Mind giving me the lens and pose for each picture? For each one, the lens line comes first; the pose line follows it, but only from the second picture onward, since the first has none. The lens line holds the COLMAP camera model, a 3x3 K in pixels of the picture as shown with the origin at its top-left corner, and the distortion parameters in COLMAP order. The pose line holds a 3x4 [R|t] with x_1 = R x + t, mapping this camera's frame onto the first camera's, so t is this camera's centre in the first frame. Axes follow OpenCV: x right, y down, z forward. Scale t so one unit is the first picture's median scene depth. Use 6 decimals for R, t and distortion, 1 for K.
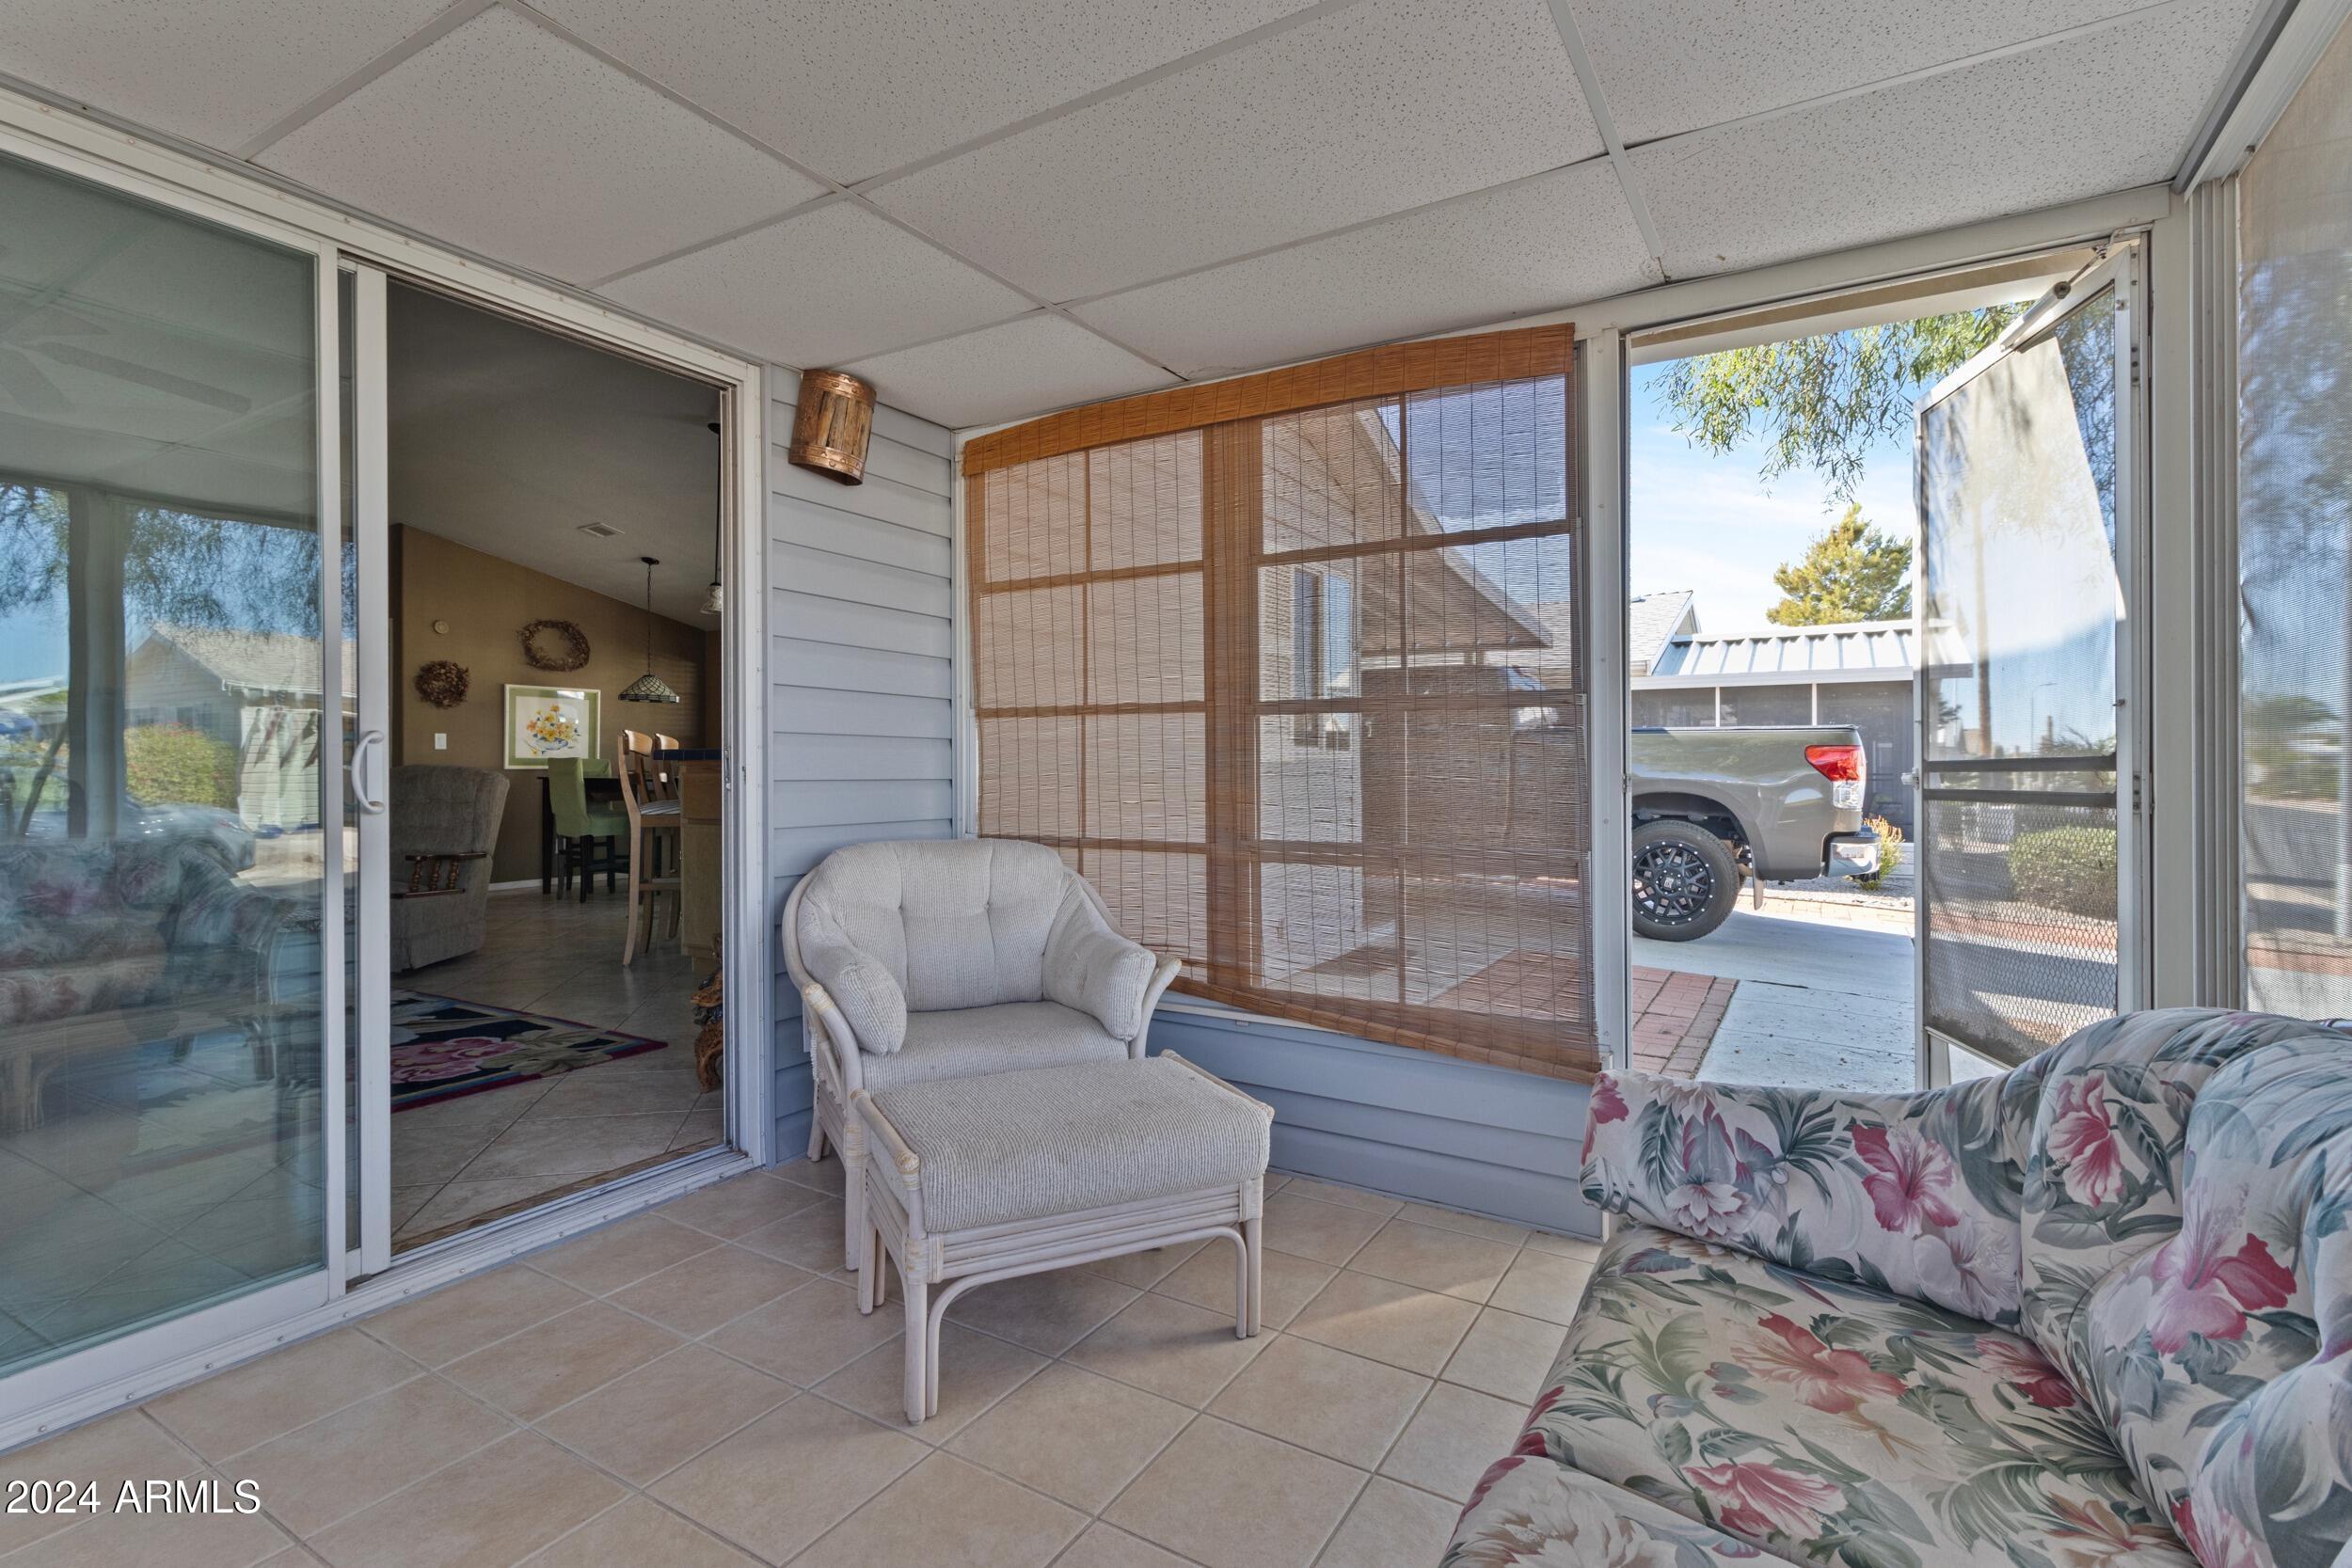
lens RADIAL K [[1105.2, 0, 1193.8], [0, 1105.2, 765.4], [0, 0, 1]] dist [0.001207, 0.000934]
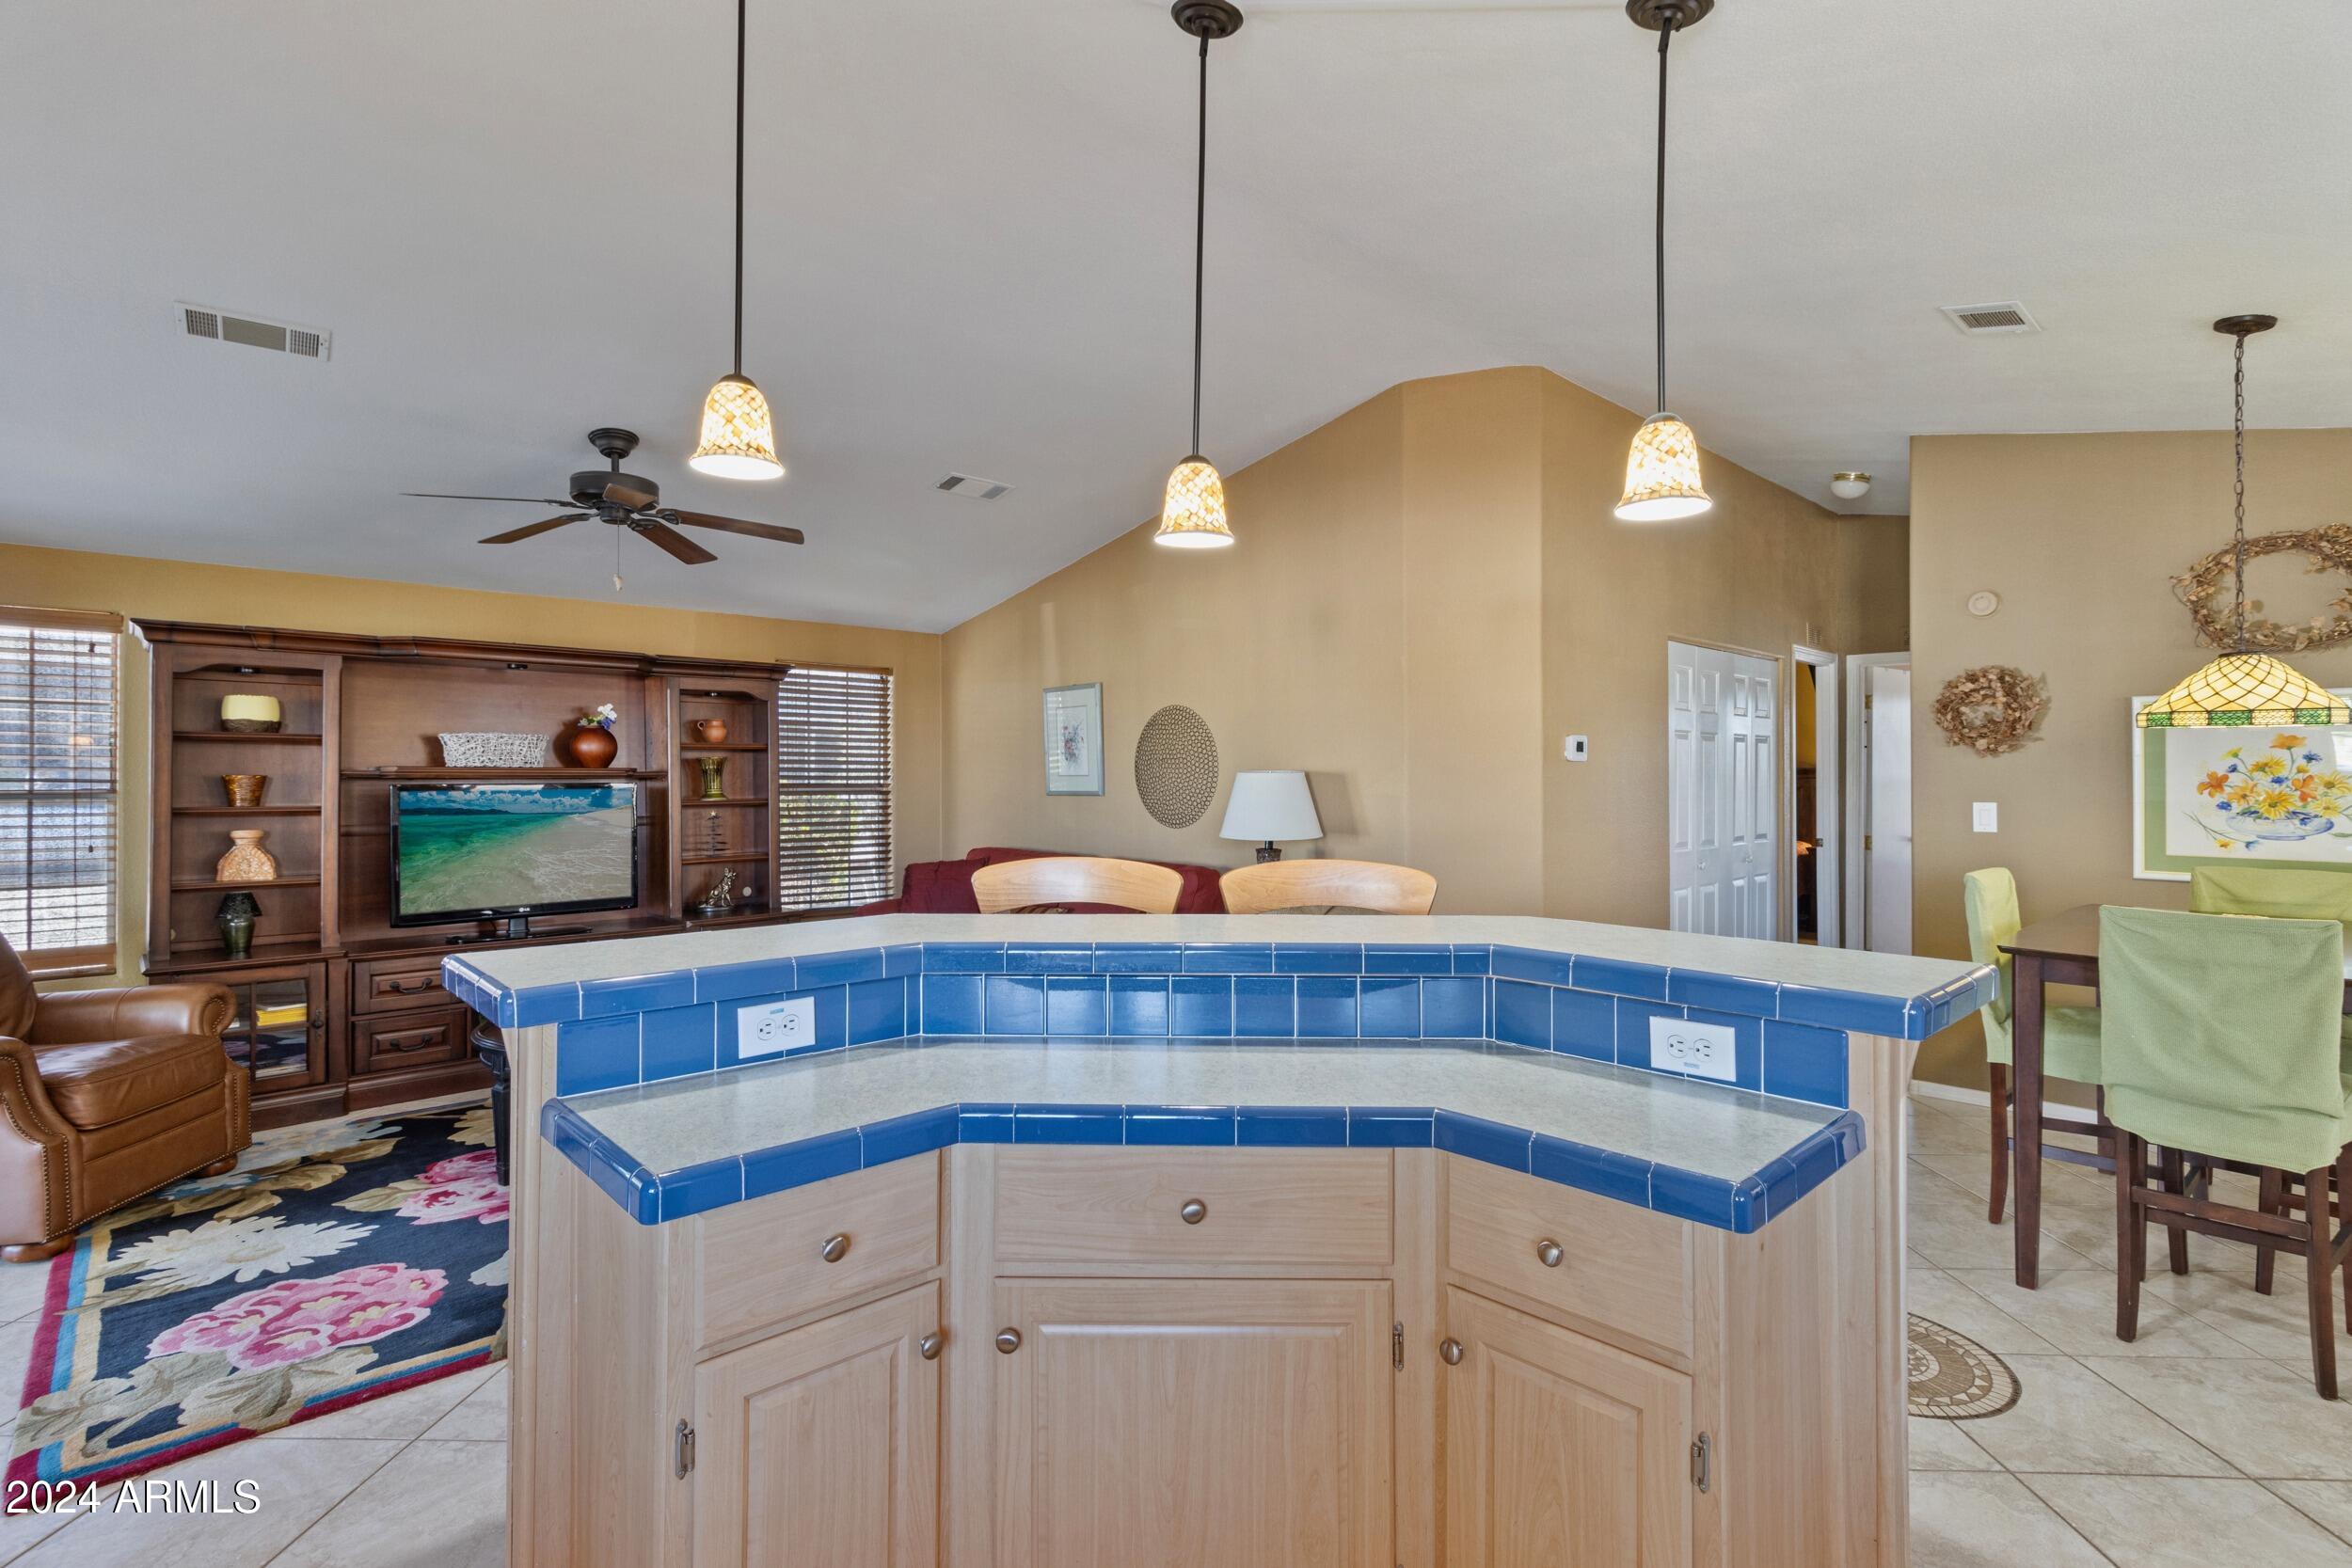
lens RADIAL K [[1105.2, 0, 1179.4], [0, 1105.2, 772.3], [0, 0, 1]] dist [0.001207, 0.000934]
pose [[-0.284503, -0.003612, -0.958668, -0.054454], [0.000429, 0.999992, -0.003895, -0.039419], [0.958675, -0.001519, -0.284499, 0.735609]]
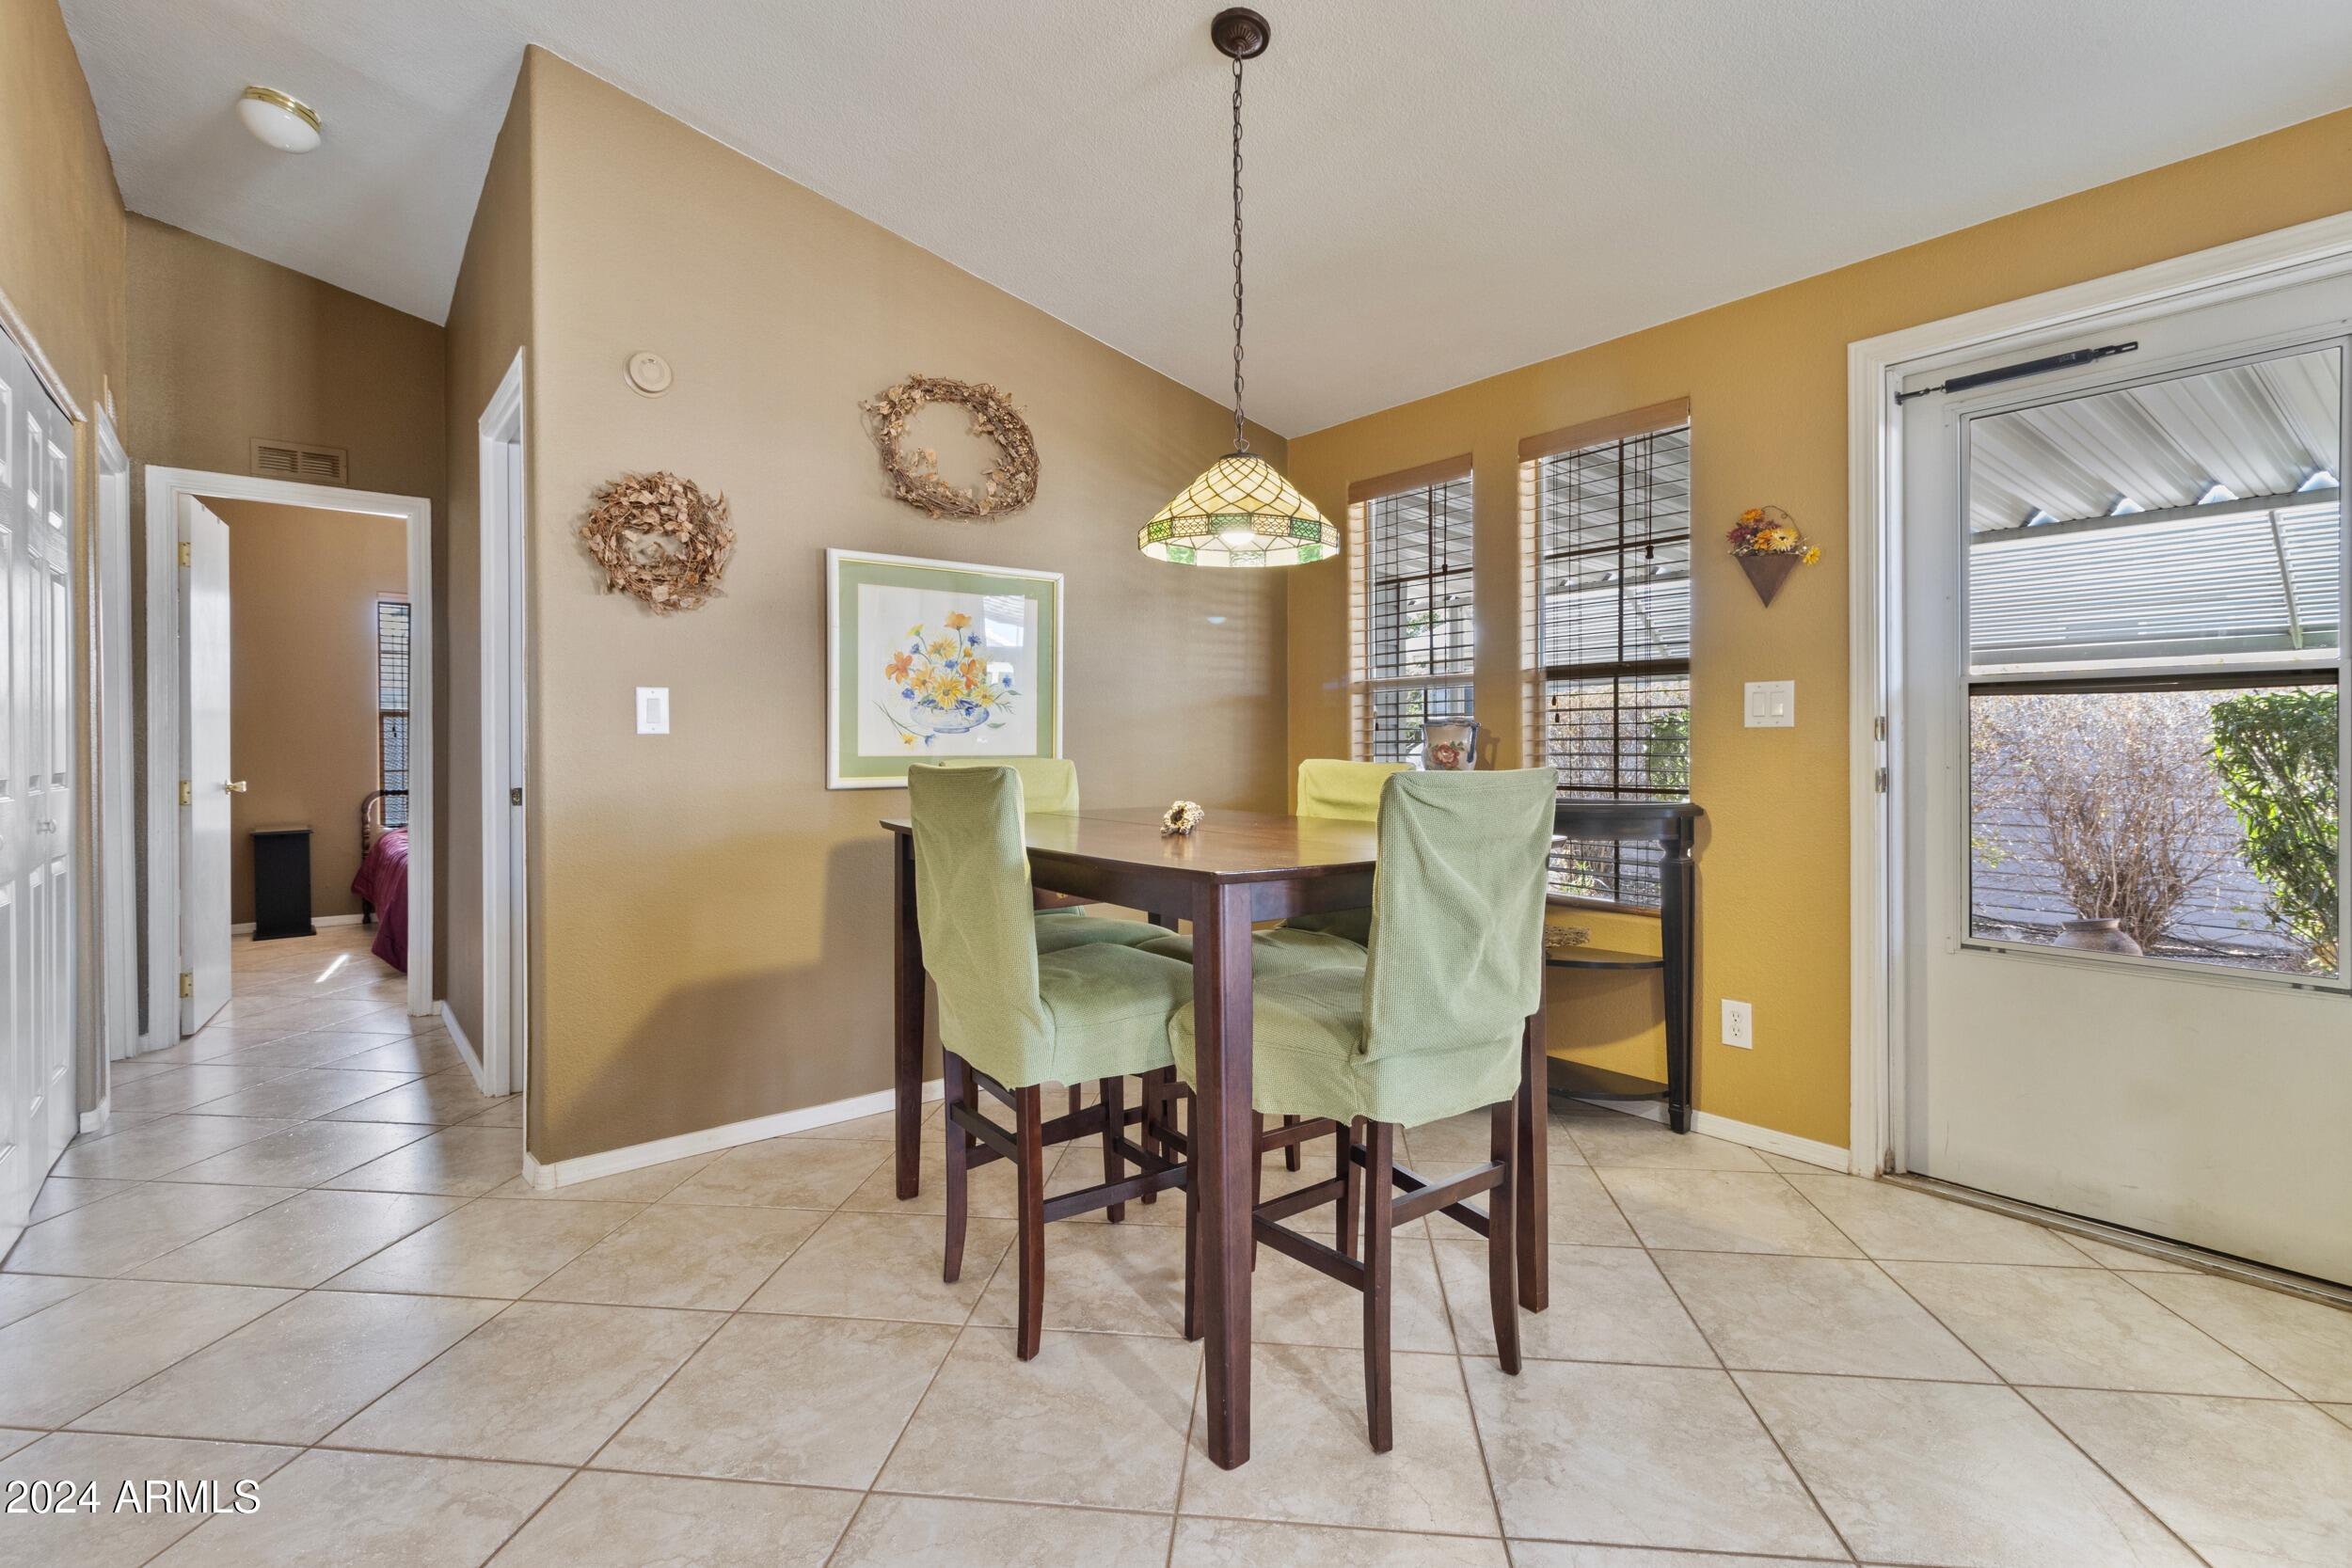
lens RADIAL K [[1105.2, 0, 1173.7], [0, 1105.2, 738.6], [0, 0, 1]] dist [0.001207, 0.000934]
pose [[0.930253, -0.007683, -0.366838, -0.386004], [0.006254, 0.999968, -0.005084, -0.010010], [0.366865, 0.002435, 0.930271, 0.702651]]
